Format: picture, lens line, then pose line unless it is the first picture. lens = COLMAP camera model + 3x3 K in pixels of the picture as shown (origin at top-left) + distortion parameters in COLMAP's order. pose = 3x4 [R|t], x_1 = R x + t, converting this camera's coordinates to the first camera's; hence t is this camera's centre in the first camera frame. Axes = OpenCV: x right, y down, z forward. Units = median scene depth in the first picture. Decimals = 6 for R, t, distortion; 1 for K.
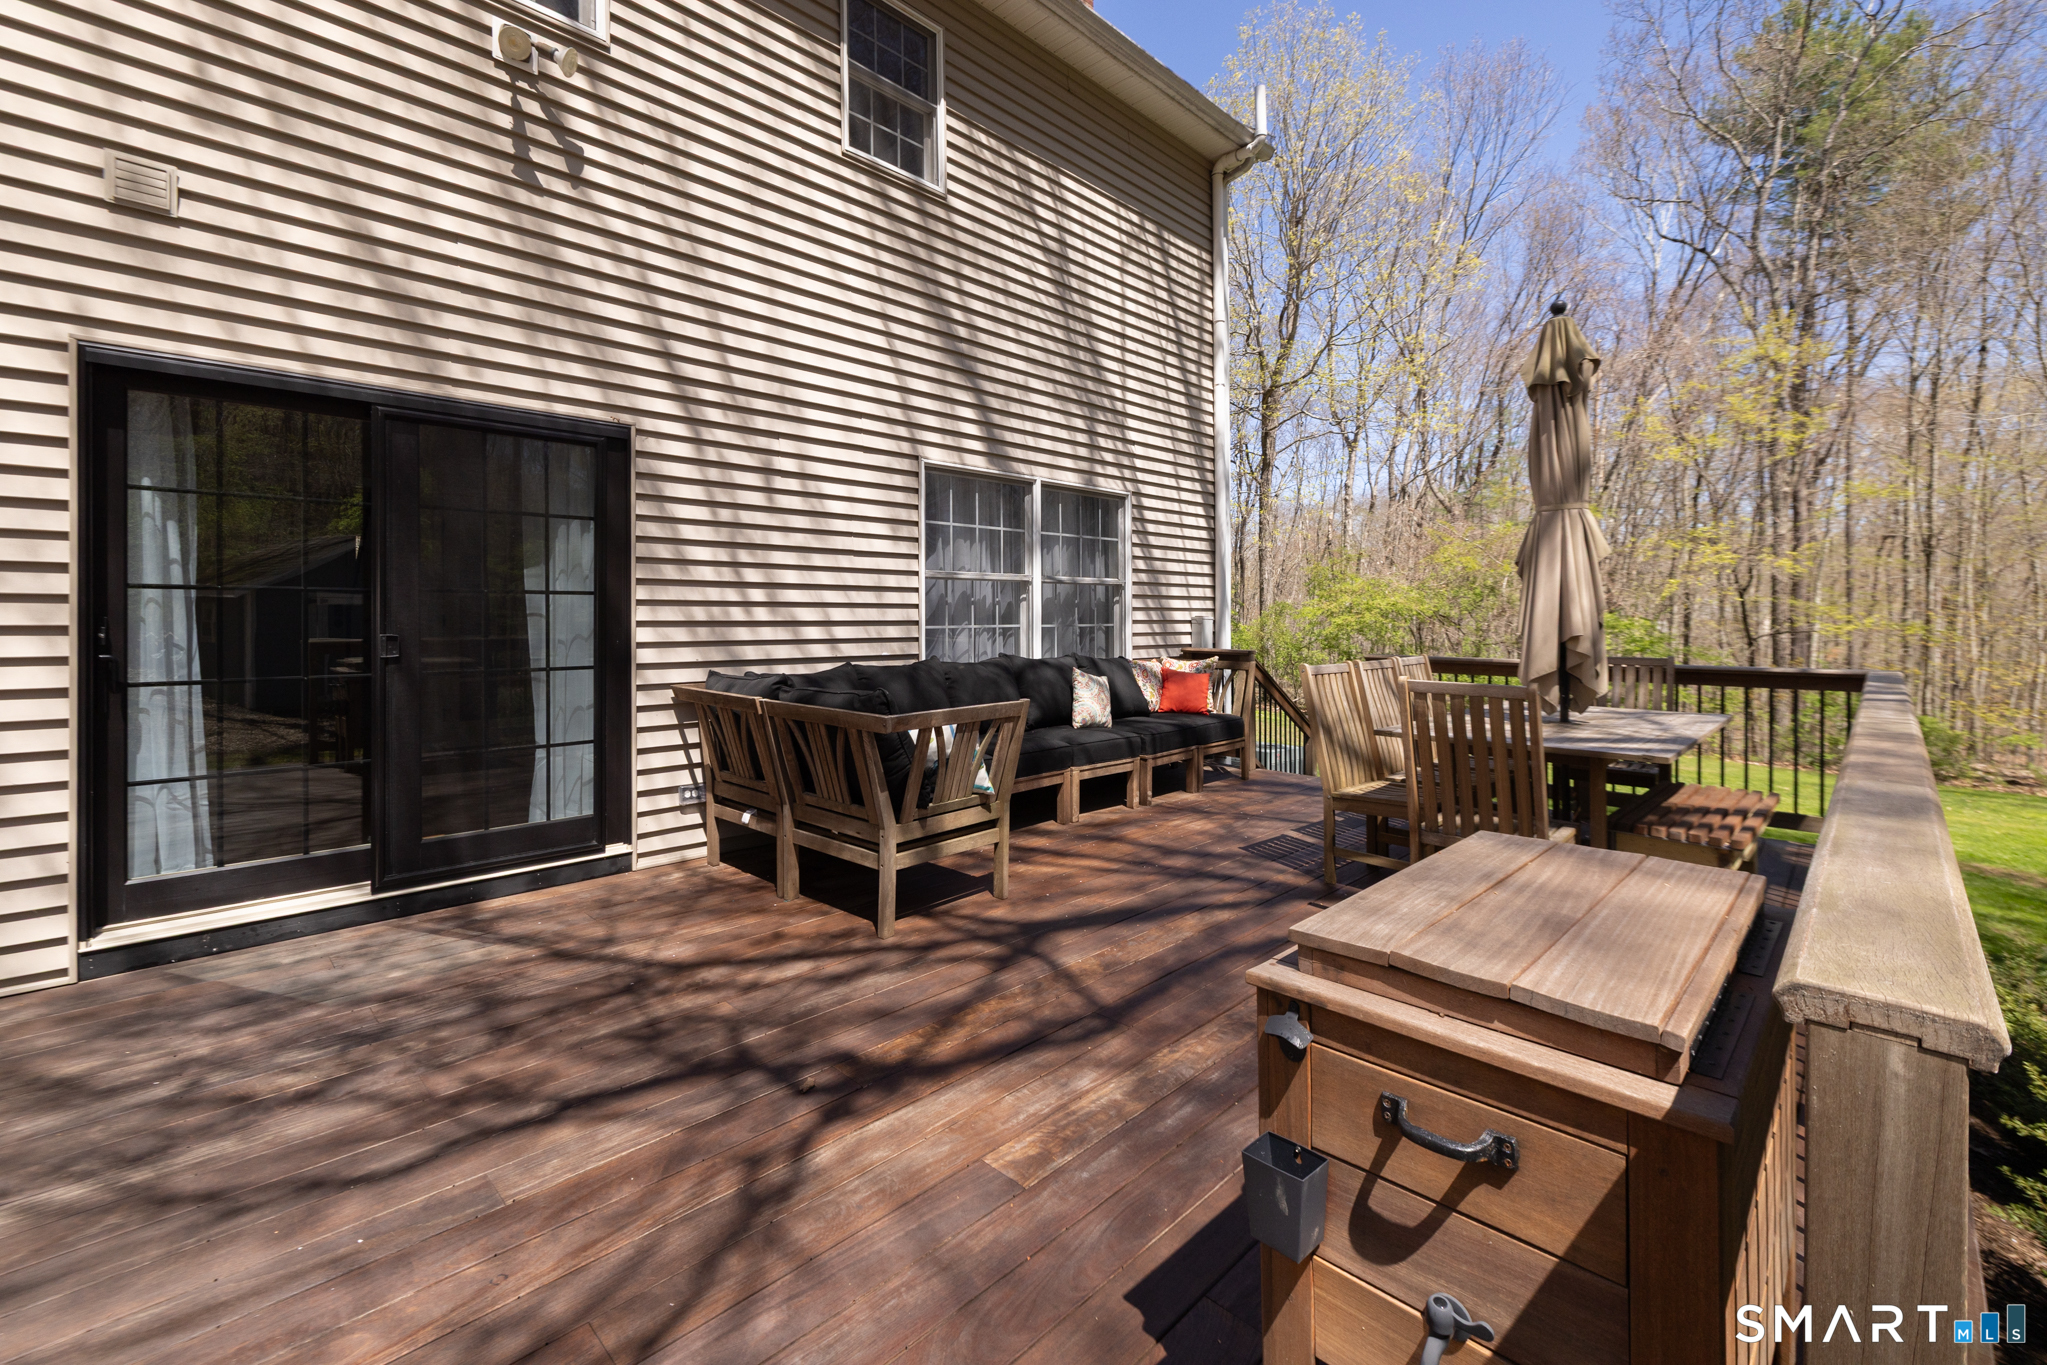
lens RADIAL K [[869.3, 0, 974.7], [0, 869.3, 619.6], [0, 0, 1]] dist [0.009577, 0.000095]
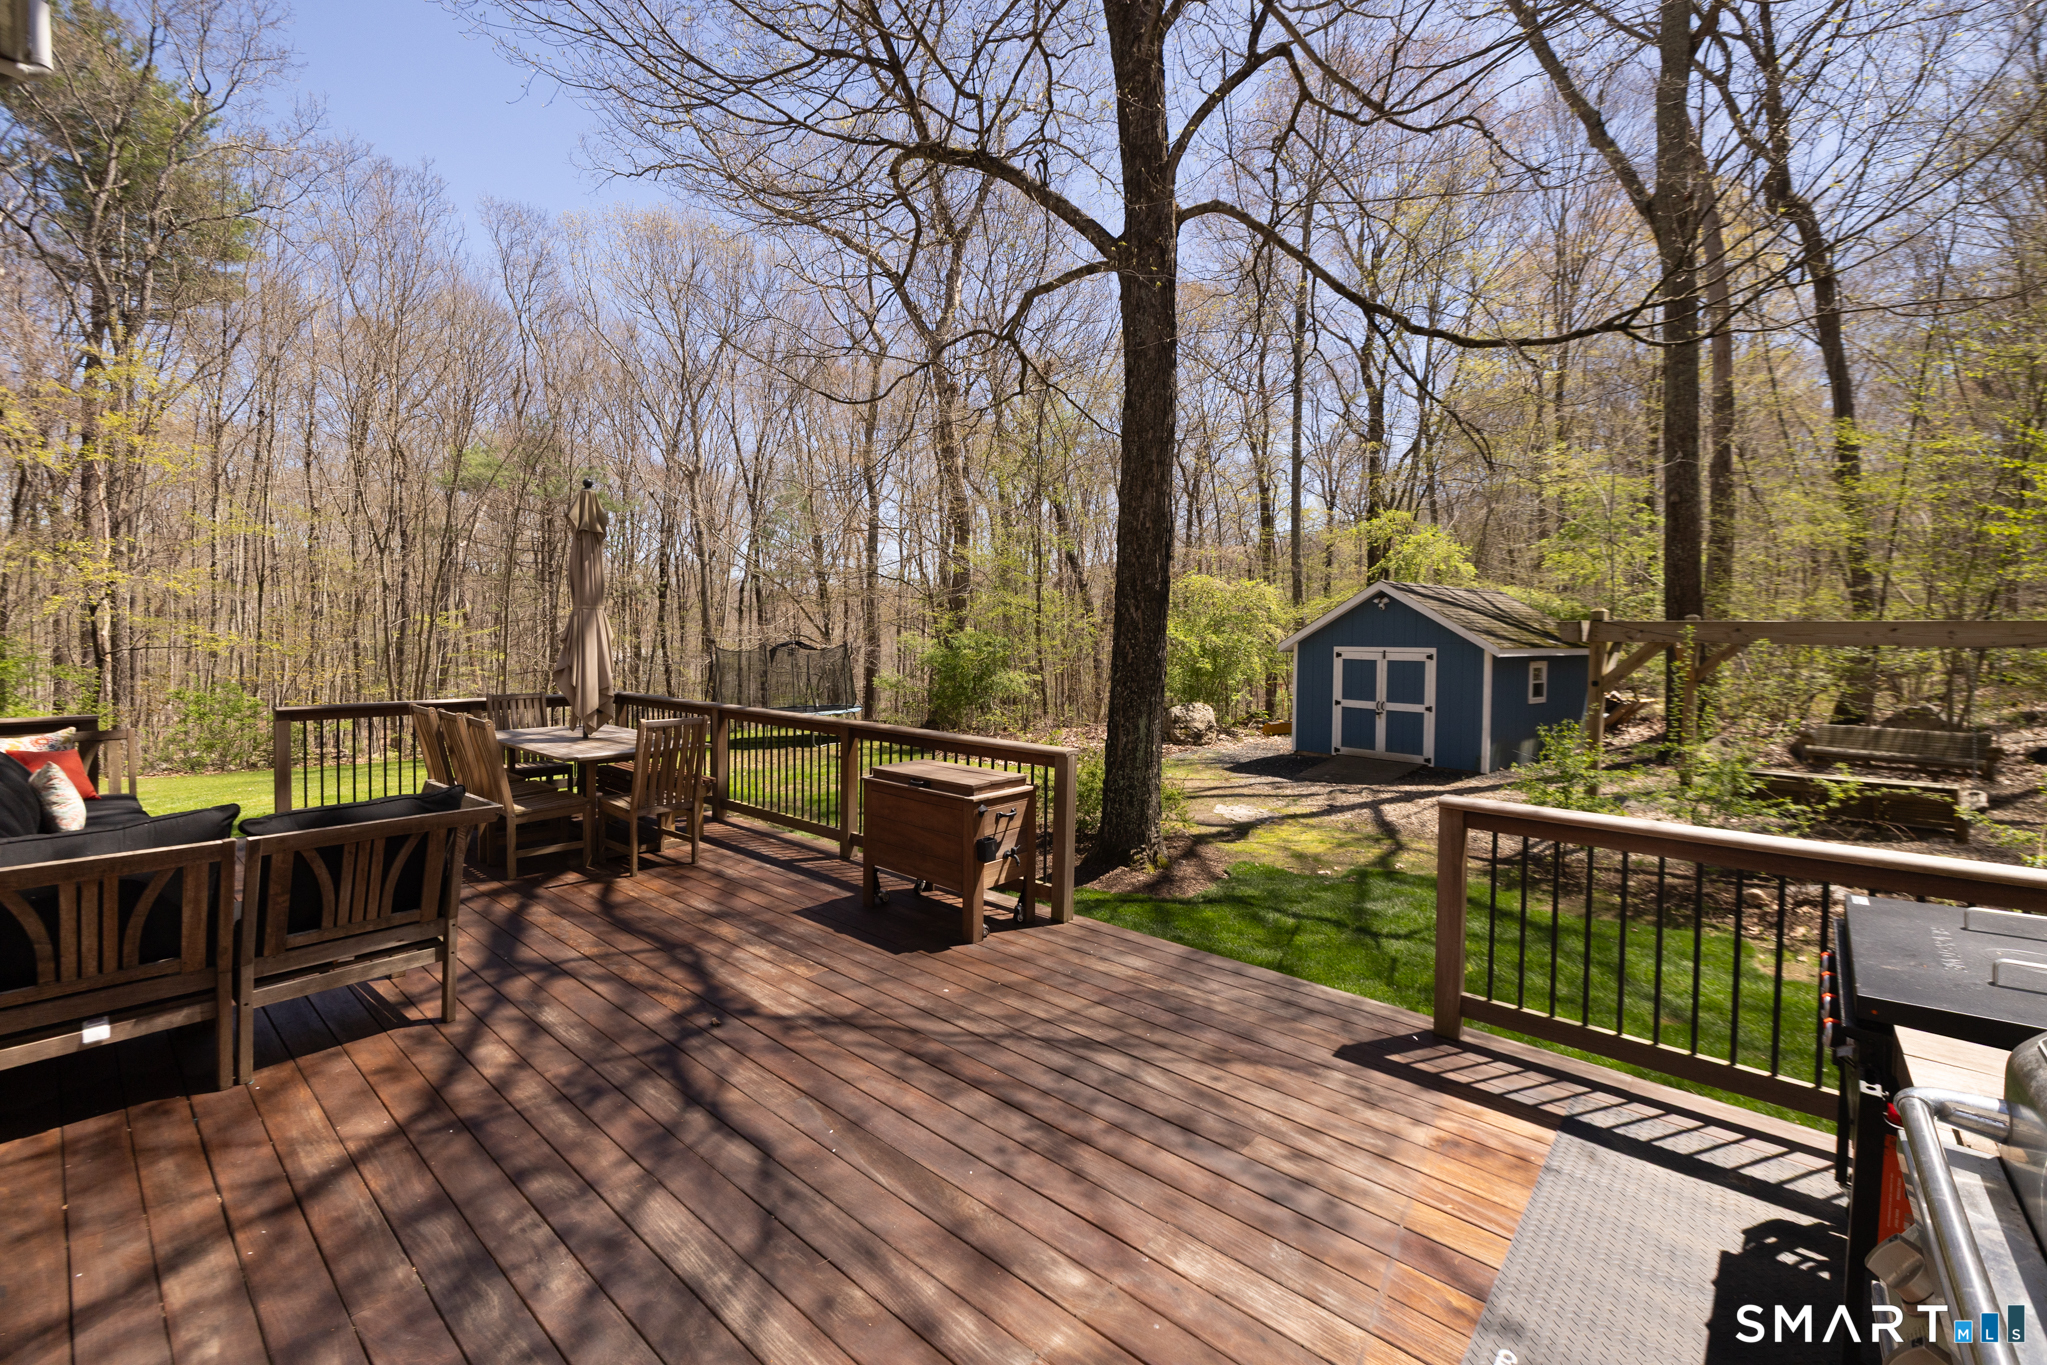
lens RADIAL K [[869.3, 0, 985.4], [0, 869.3, 635.6], [0, 0, 1]] dist [0.009577, 0.000095]
pose [[-0.070502, -0.010007, 0.997461, -1.474802], [-0.012033, 0.999885, 0.009180, -0.143371], [-0.997439, -0.011355, -0.070615, 0.532690]]
